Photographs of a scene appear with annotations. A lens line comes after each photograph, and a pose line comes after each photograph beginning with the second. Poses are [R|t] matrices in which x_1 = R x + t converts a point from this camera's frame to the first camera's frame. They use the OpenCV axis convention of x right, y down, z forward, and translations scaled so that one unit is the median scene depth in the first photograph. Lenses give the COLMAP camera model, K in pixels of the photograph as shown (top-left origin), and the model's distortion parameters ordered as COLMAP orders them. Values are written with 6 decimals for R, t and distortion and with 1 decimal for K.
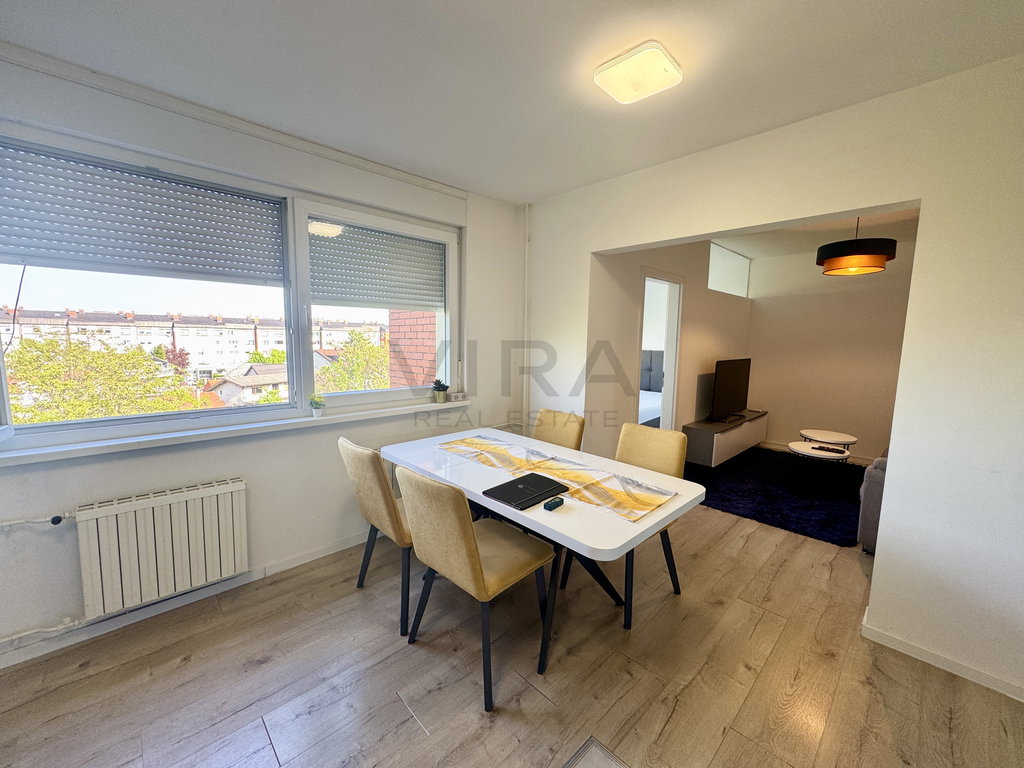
lens RADIAL K [[411.1, 0, 505.8], [0, 411.1, 383.9], [0, 0, 1]] dist [0.001454, 0.000211]
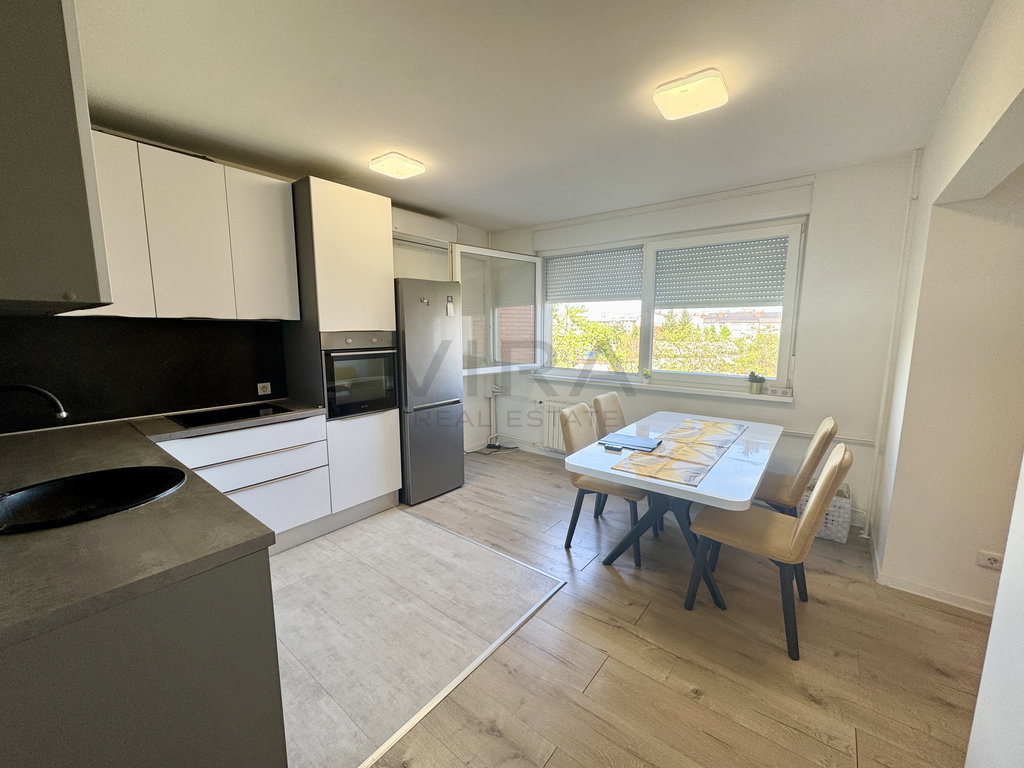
lens RADIAL K [[411.1, 0, 510.1], [0, 411.1, 383.3], [0, 0, 1]] dist [0.001454, 0.000211]
pose [[0.139820, 0.121145, -0.982738, 1.115206], [-0.114674, 0.987790, 0.105452, -0.027900], [0.983514, 0.097950, 0.152005, 0.322965]]
